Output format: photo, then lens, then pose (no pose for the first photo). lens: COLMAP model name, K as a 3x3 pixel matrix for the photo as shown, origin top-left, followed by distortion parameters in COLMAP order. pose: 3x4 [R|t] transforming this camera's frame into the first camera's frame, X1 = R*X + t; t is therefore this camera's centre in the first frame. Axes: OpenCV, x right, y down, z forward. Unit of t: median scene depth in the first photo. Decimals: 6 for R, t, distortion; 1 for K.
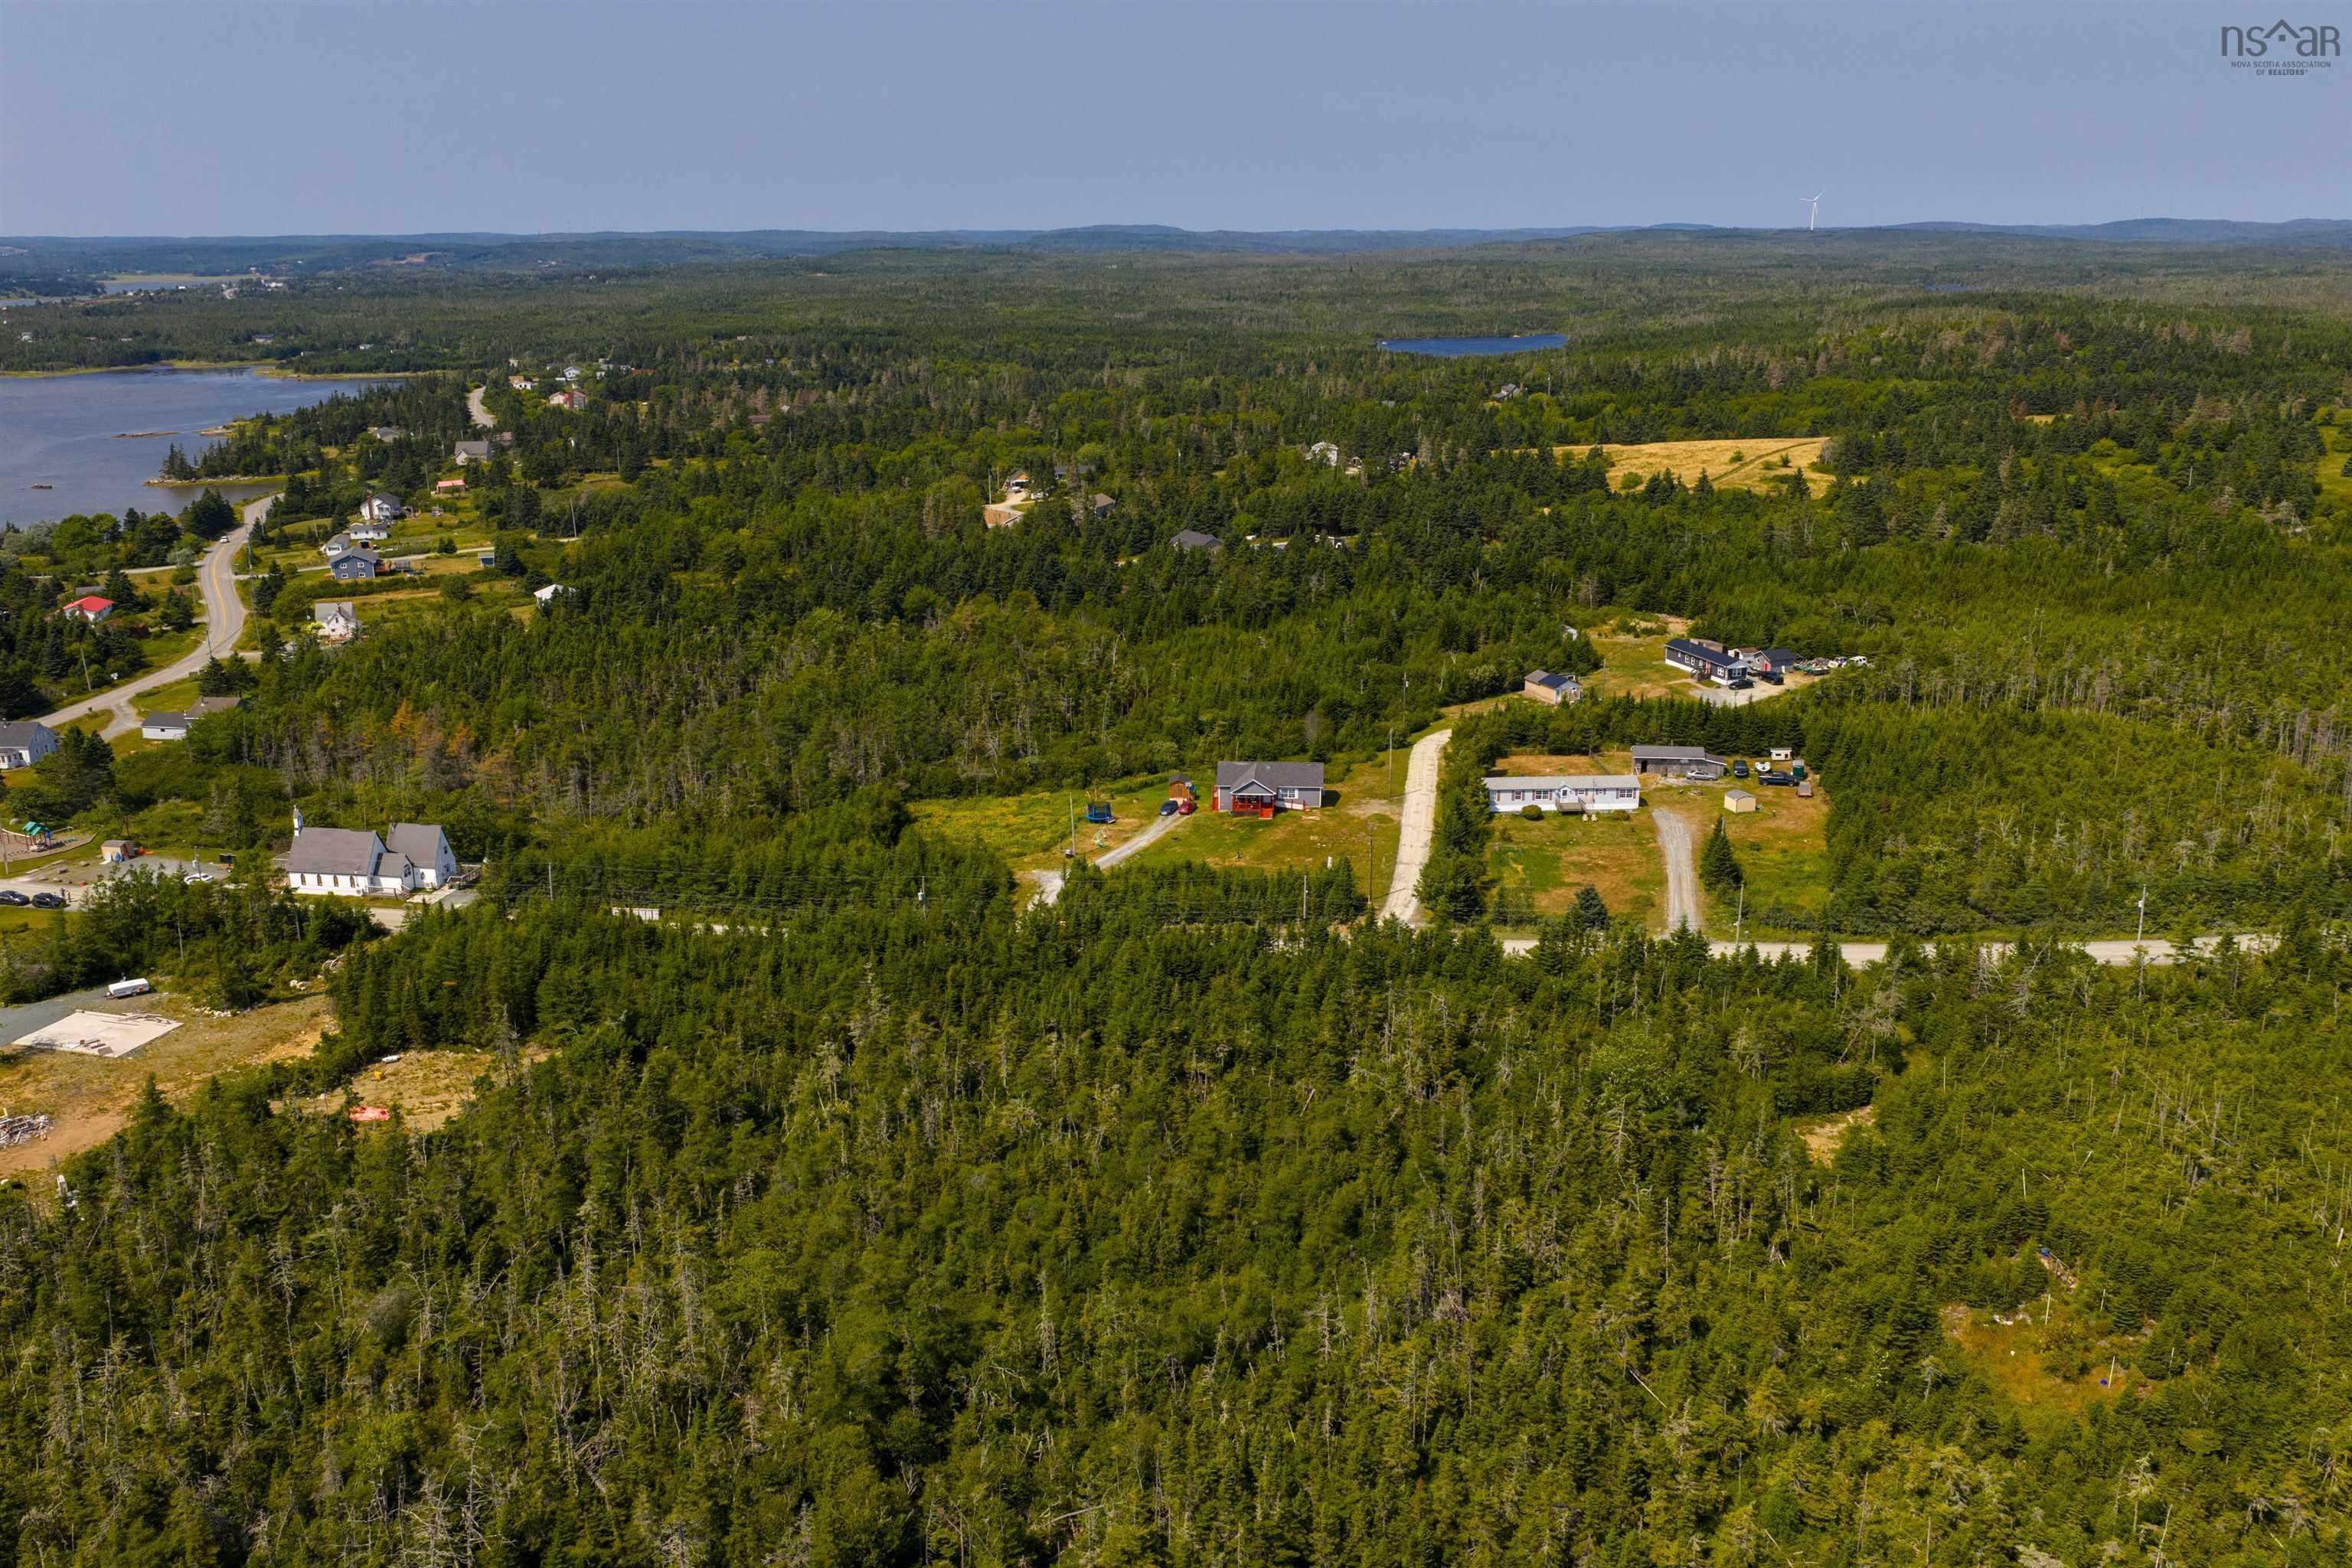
lens RADIAL K [[1941.4, 0, 1176.0], [0, 1941.4, 784.0], [0, 0, 1]] dist [0.022443, -0.039487]
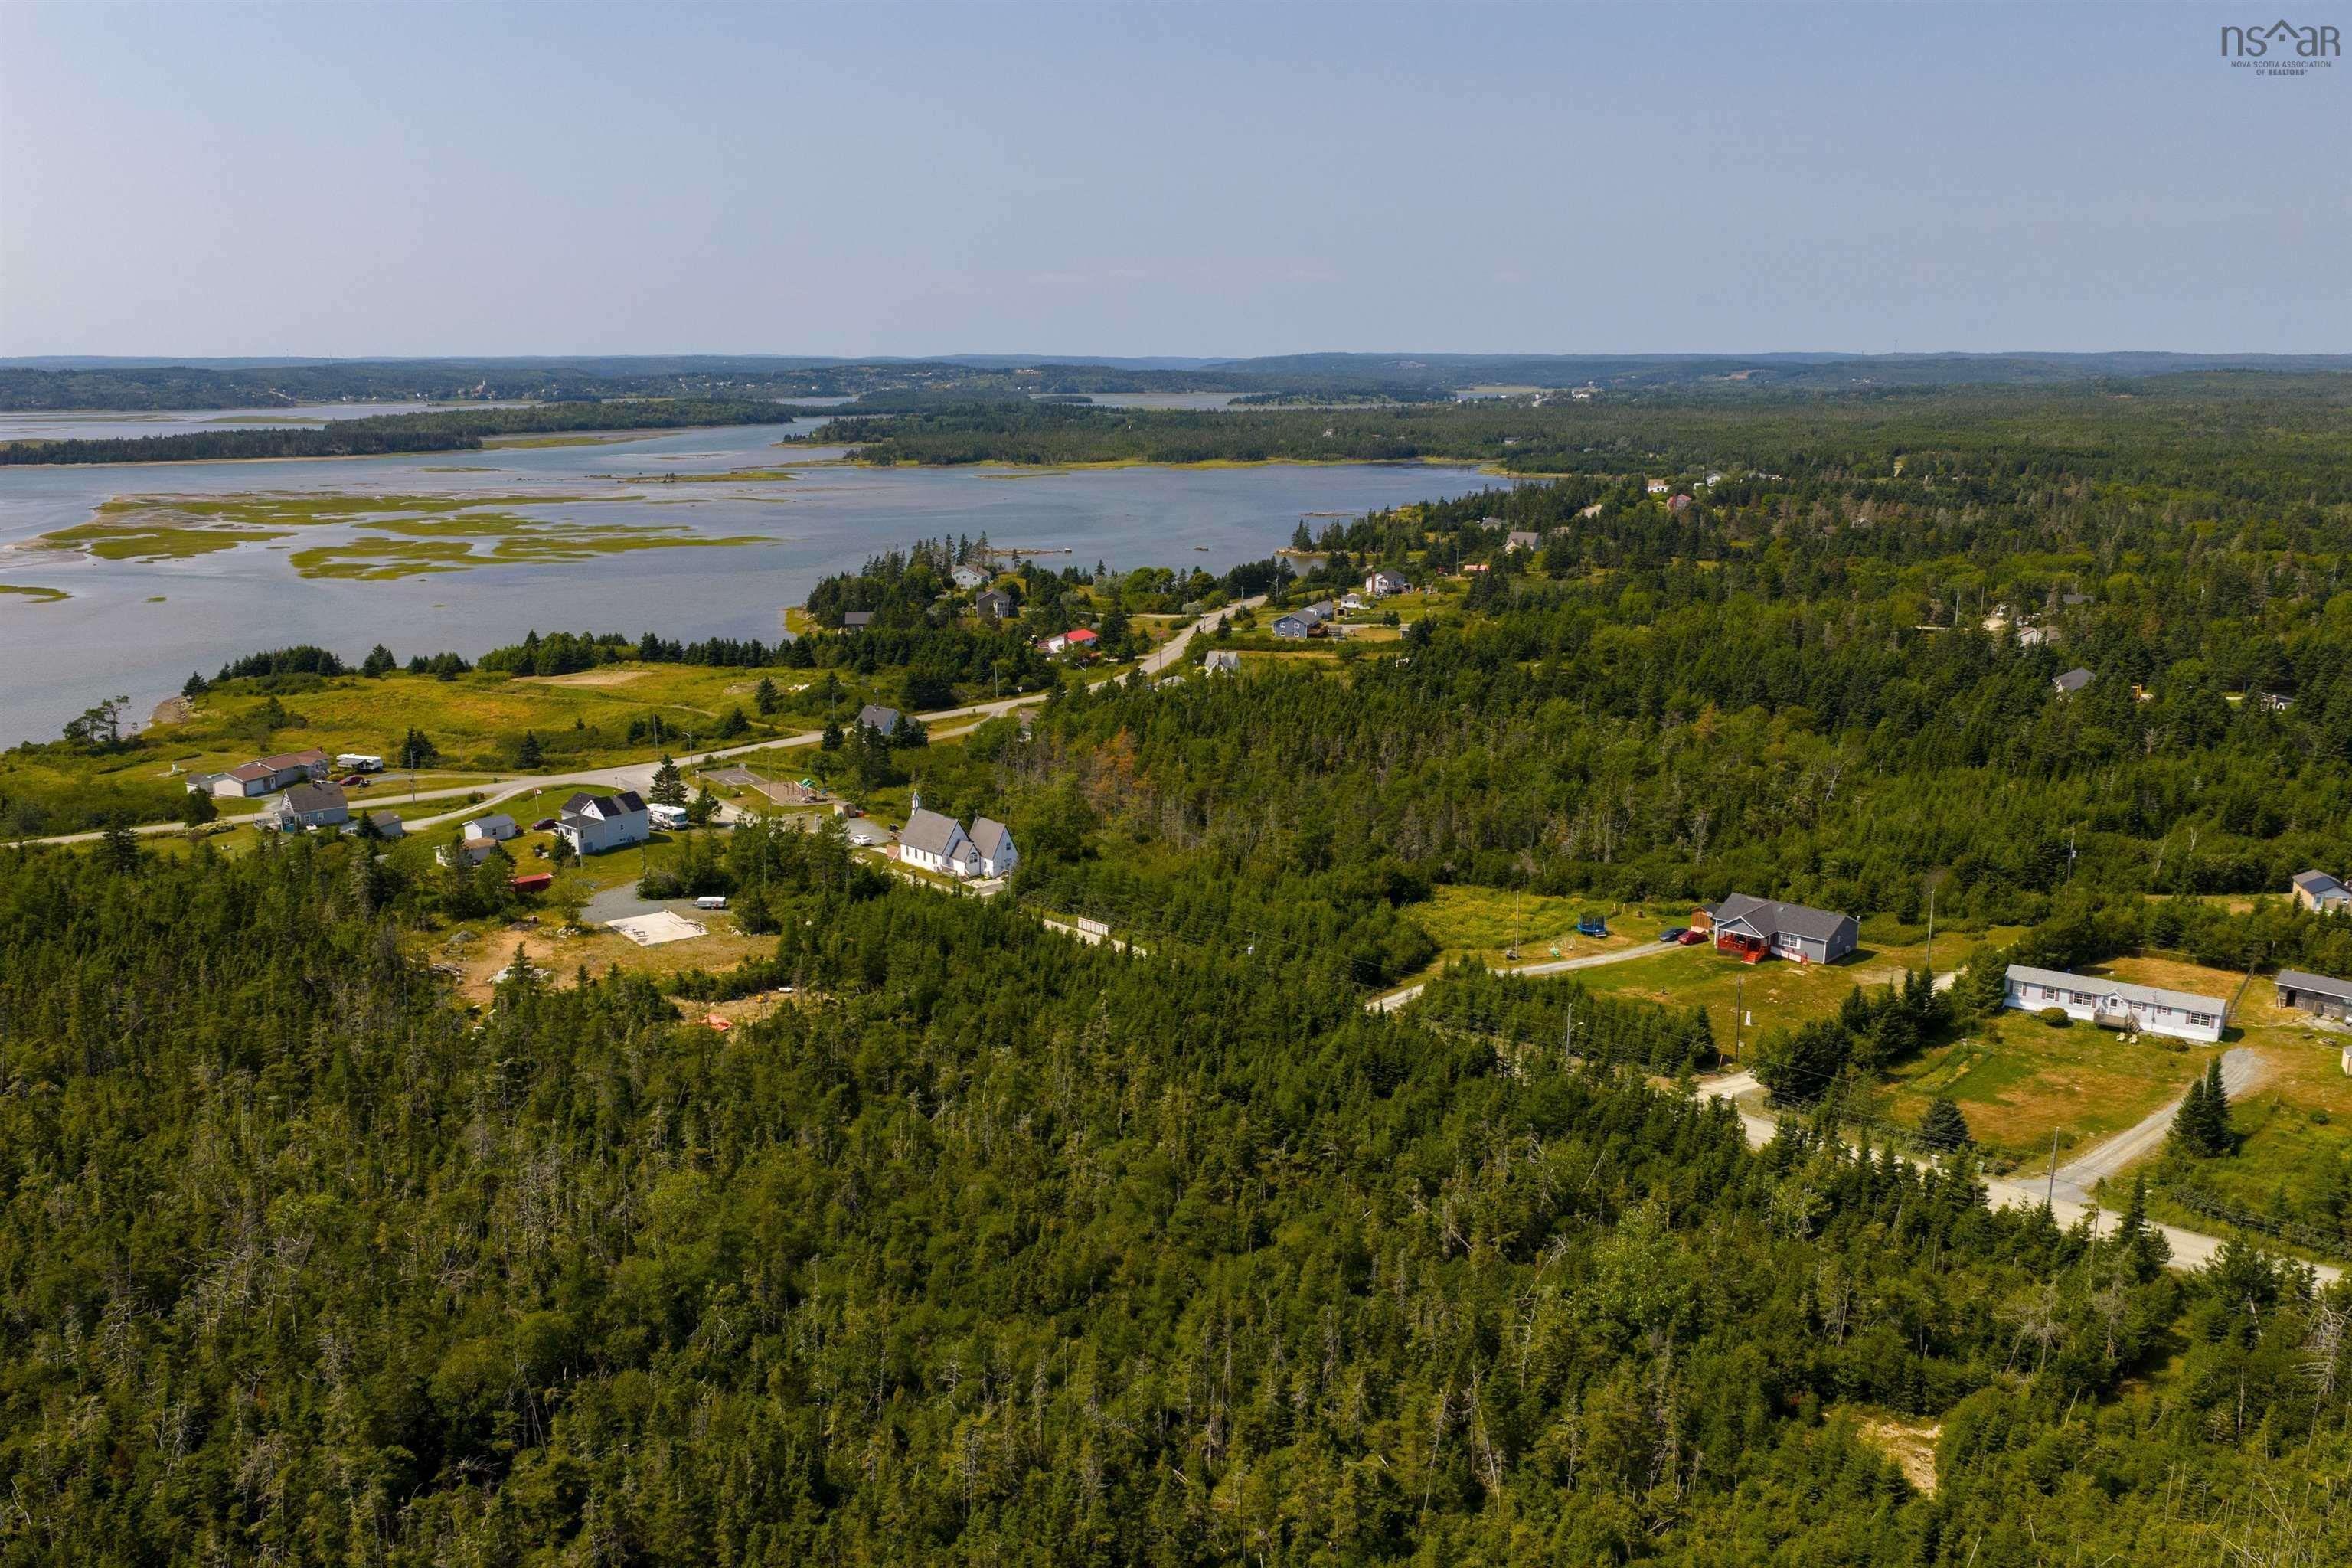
lens RADIAL K [[1941.4, 0, 1176.0], [0, 1941.4, 784.0], [0, 0, 1]] dist [0.022443, -0.039487]
pose [[0.794513, 0.137279, -0.591526, 0.348916], [-0.171433, 0.985195, -0.001621, -0.016149], [0.582546, 0.102695, 0.806284, 0.123748]]
